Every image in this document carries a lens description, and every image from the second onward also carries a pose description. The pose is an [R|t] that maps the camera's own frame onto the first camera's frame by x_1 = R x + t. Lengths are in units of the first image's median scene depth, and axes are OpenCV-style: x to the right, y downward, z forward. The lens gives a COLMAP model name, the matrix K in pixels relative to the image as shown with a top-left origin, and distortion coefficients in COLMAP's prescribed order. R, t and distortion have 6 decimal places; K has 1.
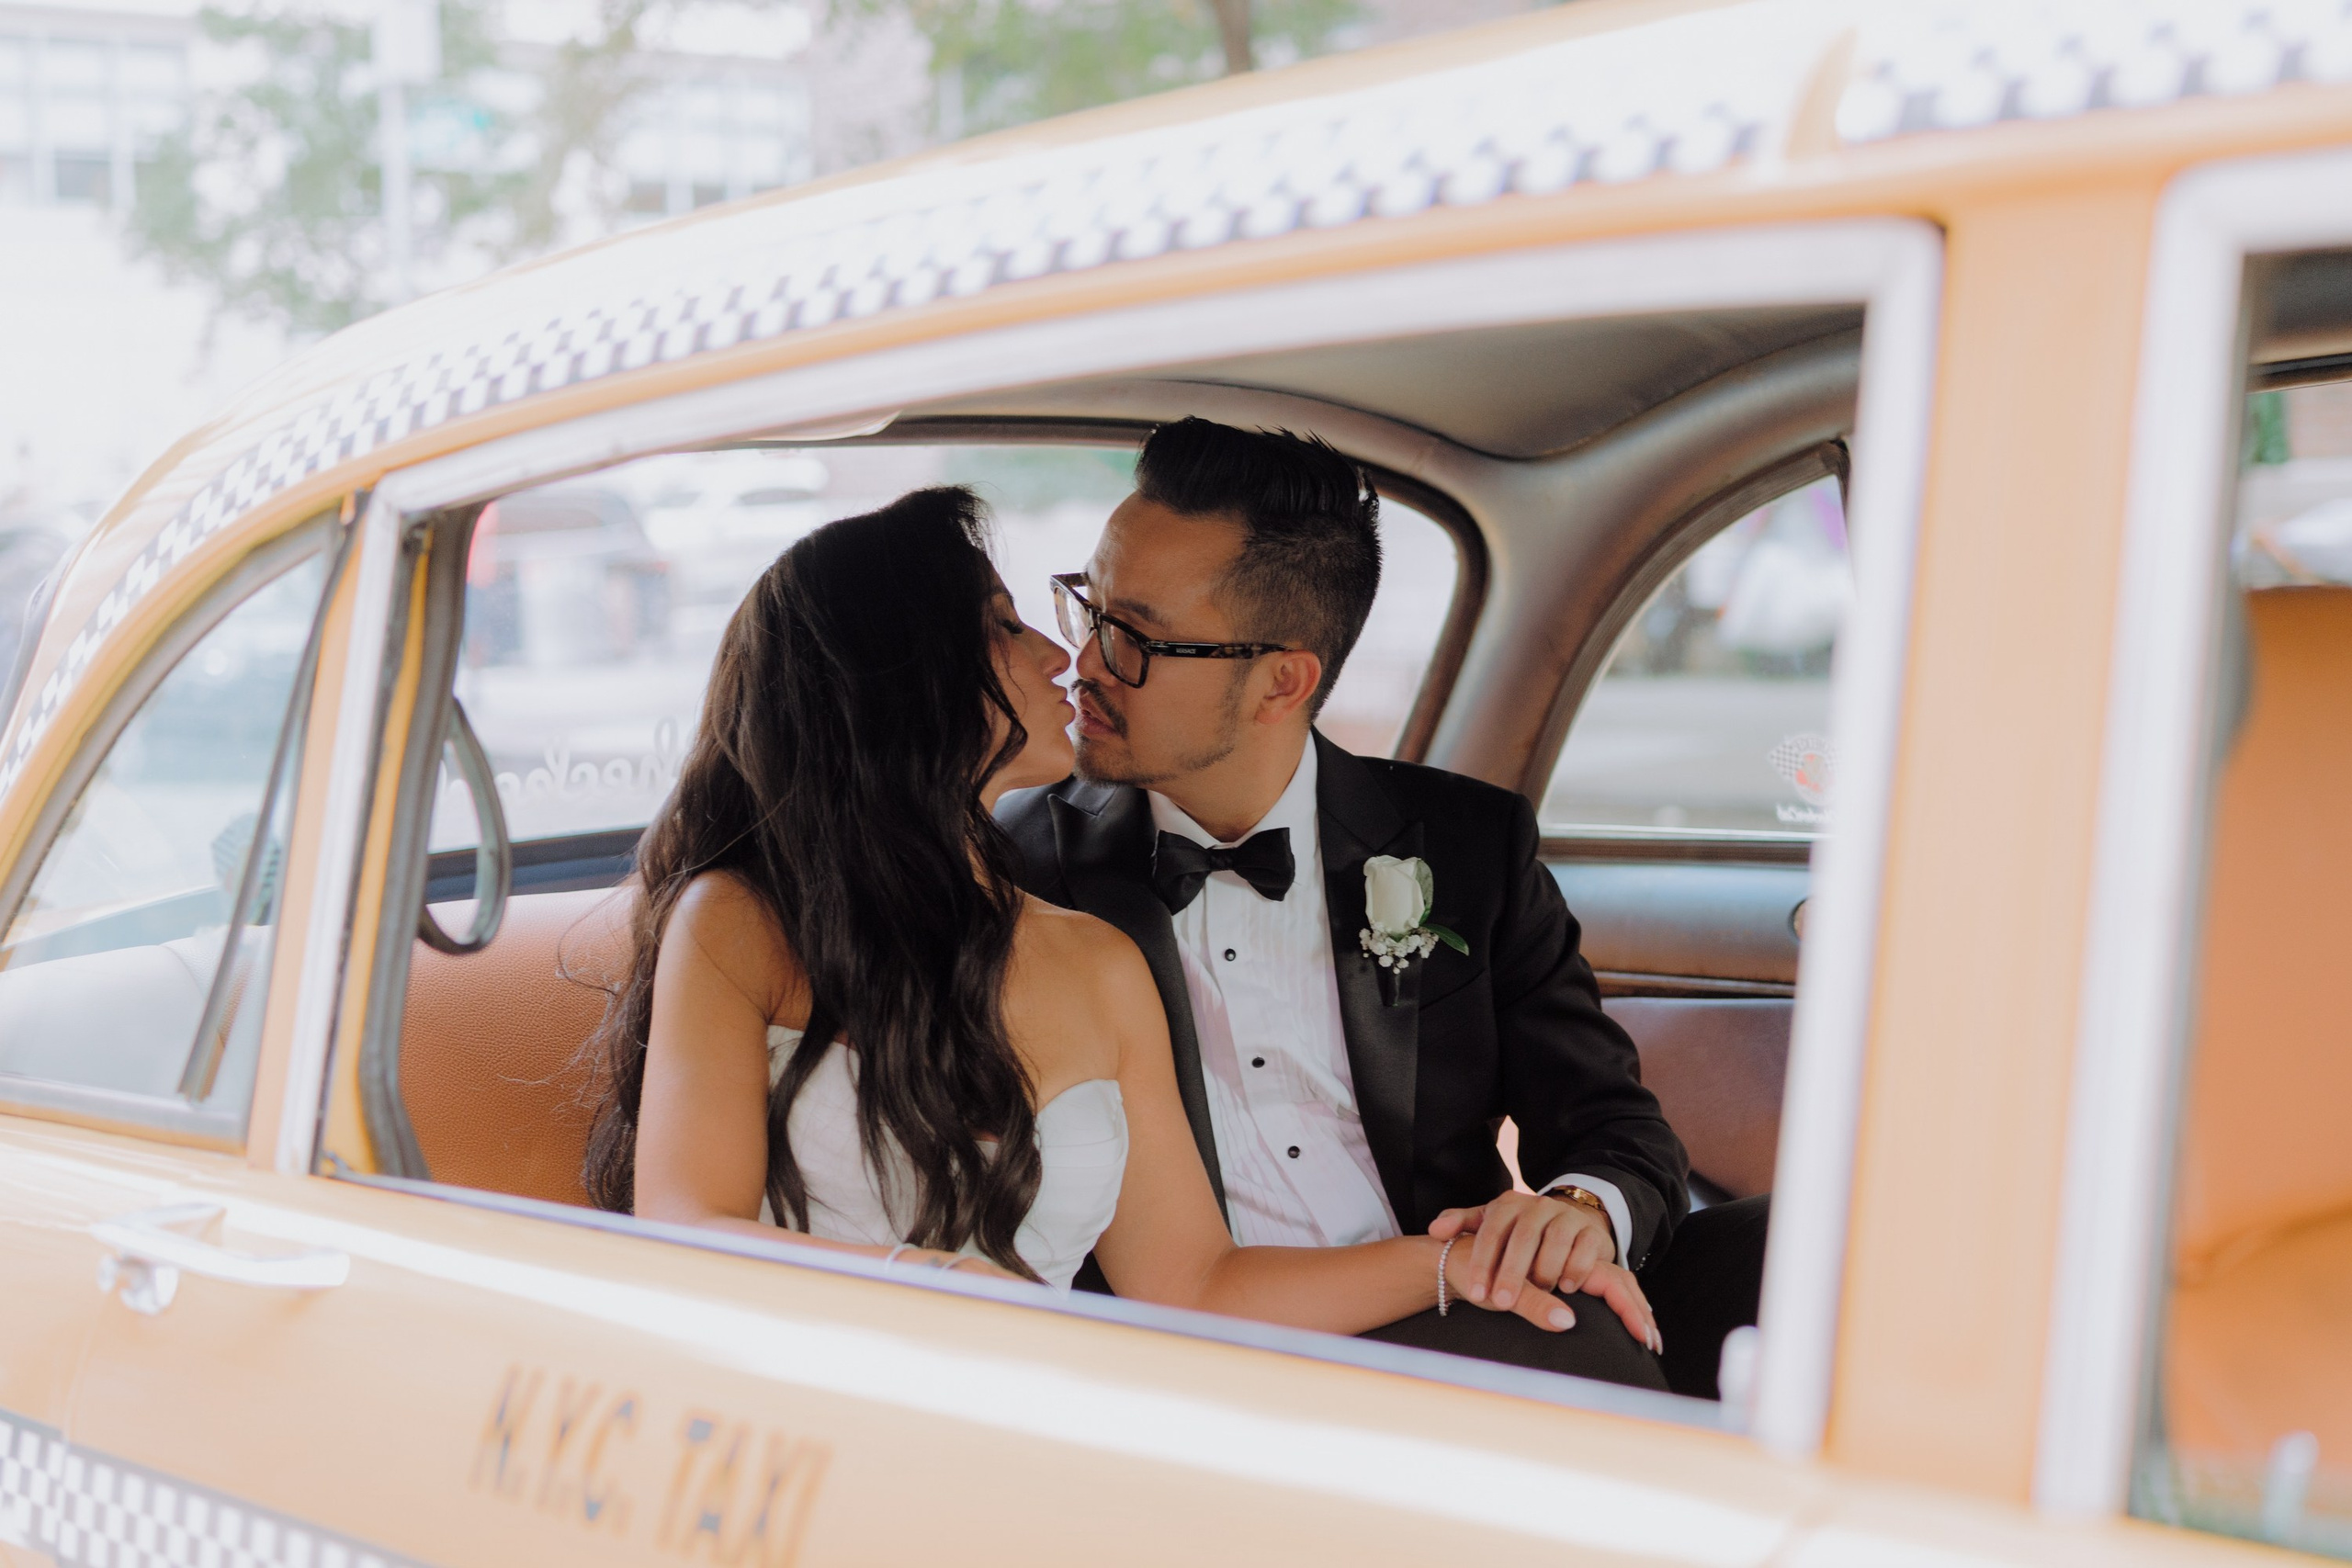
lens RADIAL K [[3351.7, 0, 1177.1], [0, 3351.7, 781.2], [0, 0, 1]] dist [0.004712, -0.065573]
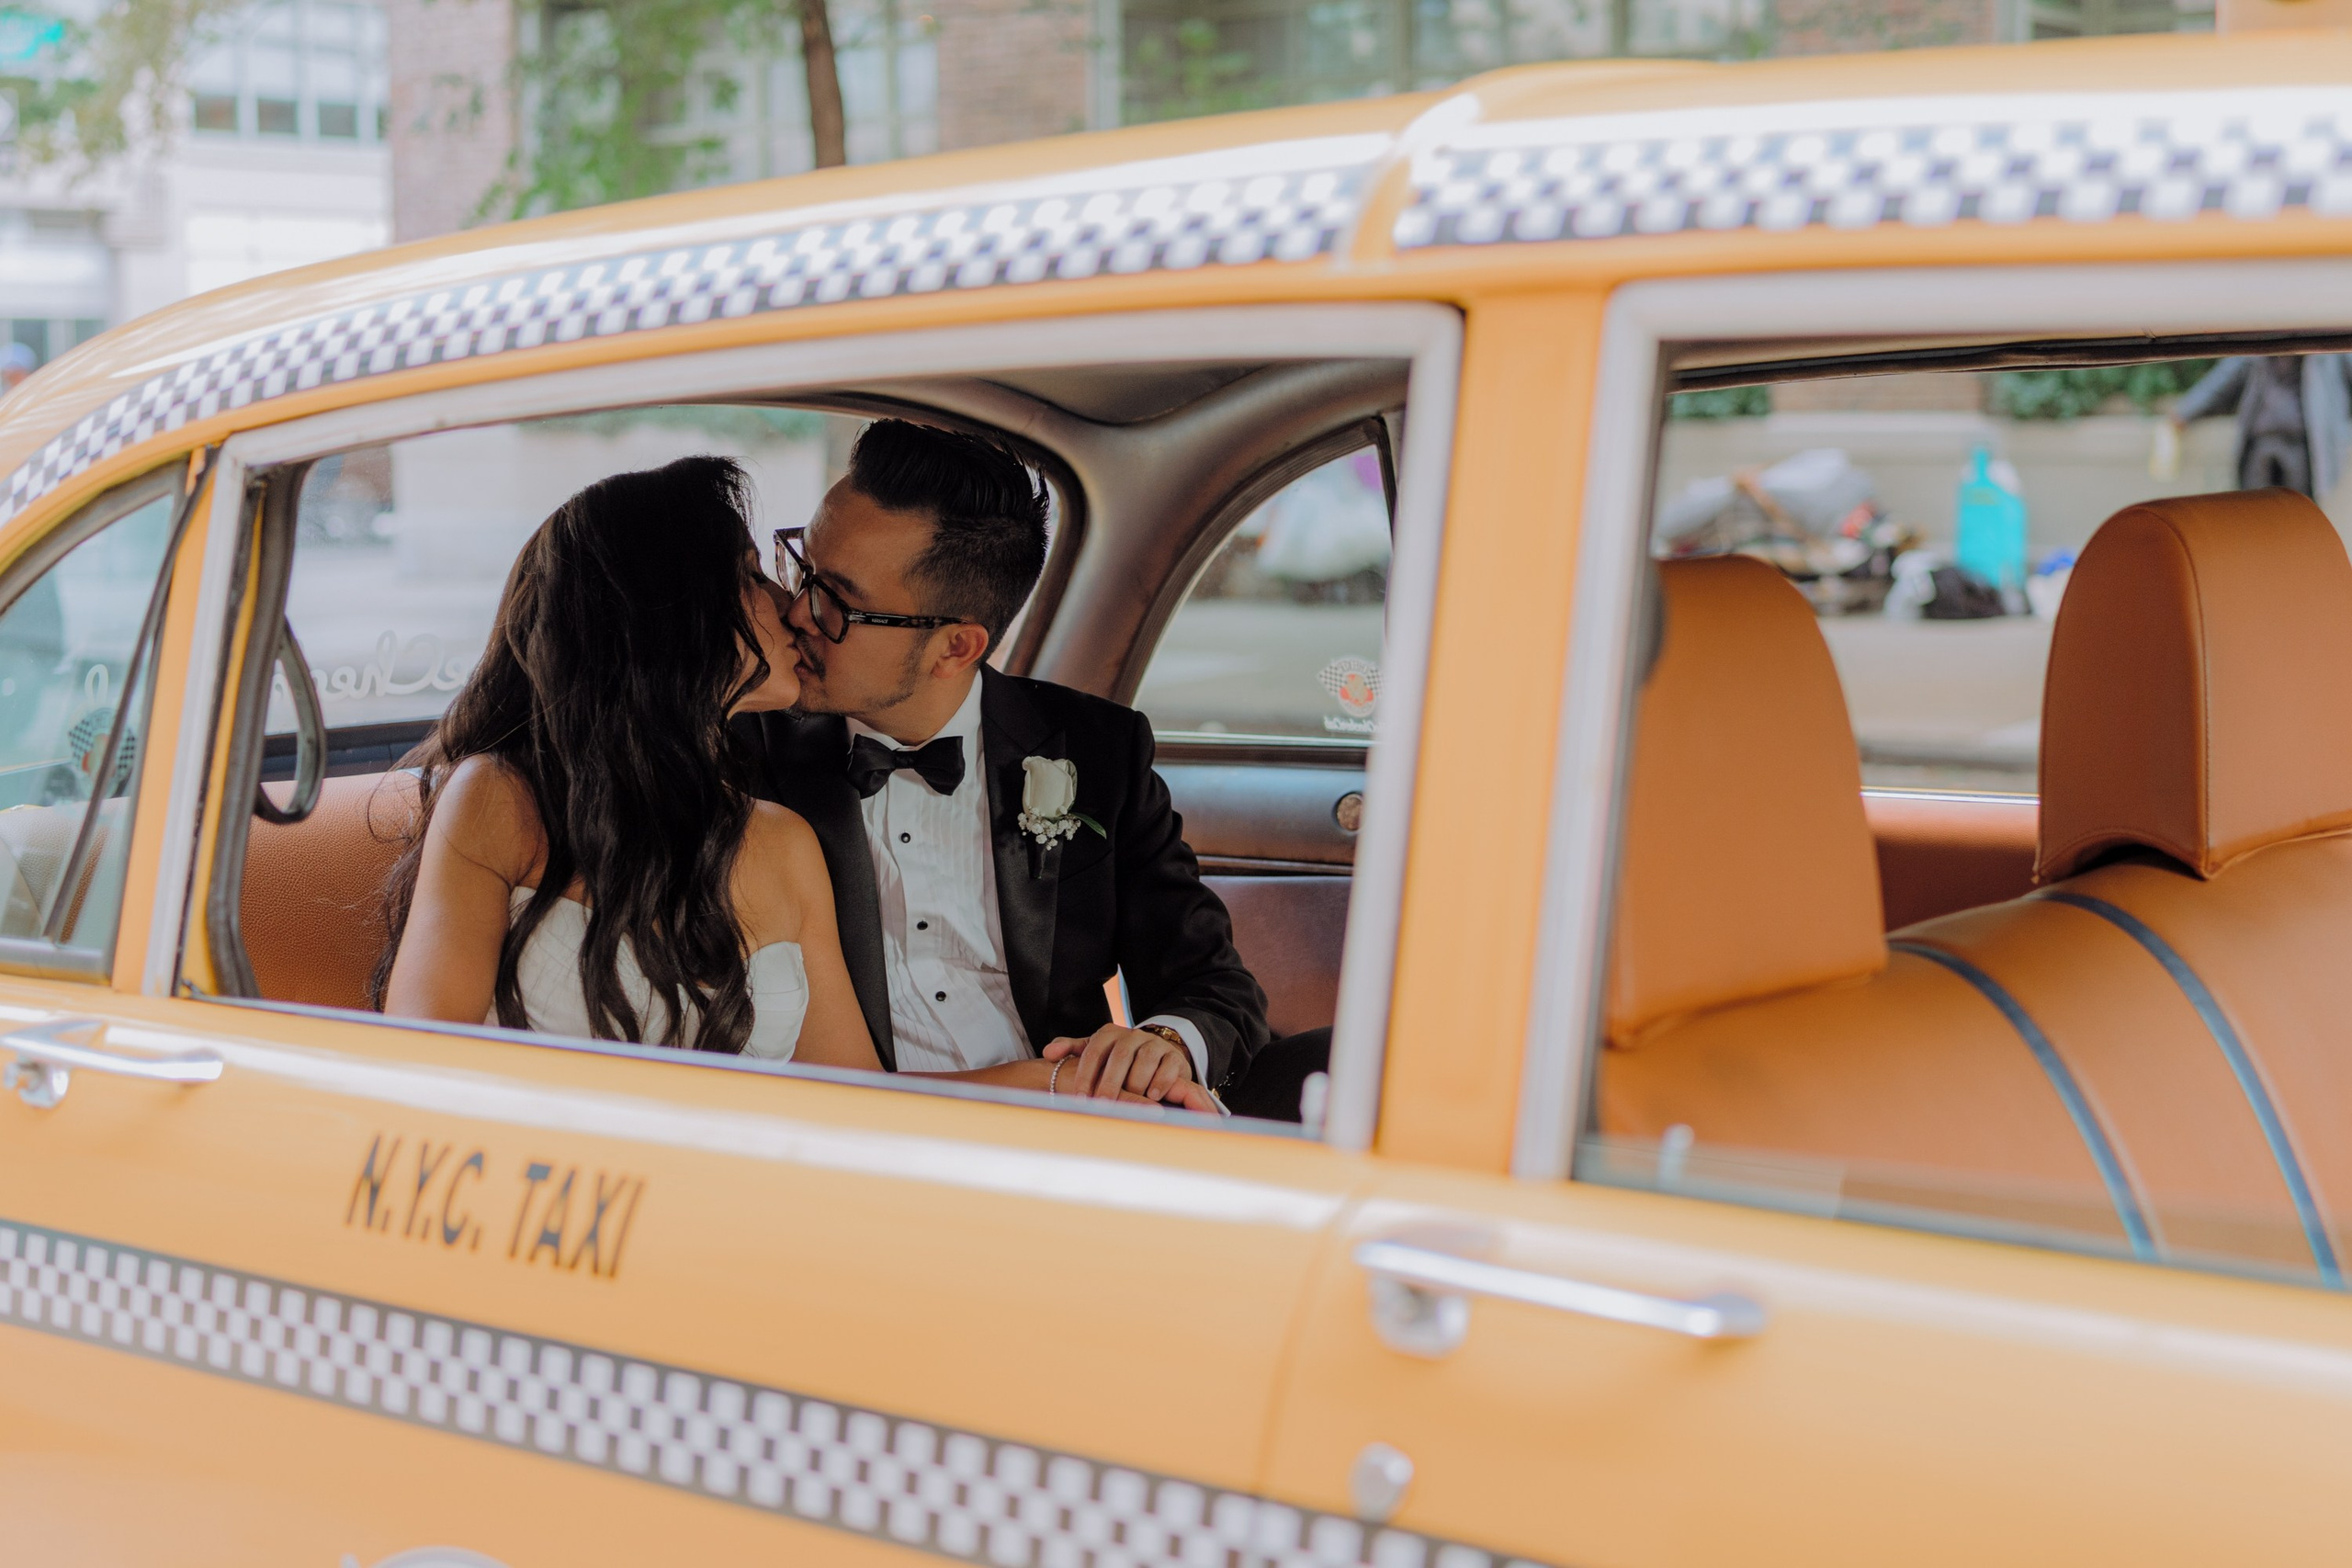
lens RADIAL K [[3351.7, 0, 1177.1], [0, 3351.7, 781.2], [0, 0, 1]] dist [0.004712, -0.065573]
pose [[0.990109, 0.007306, 0.140111, -0.062270], [-0.010824, 0.999645, 0.024365, 0.002511], [-0.139883, -0.025640, 0.989836, -0.276170]]
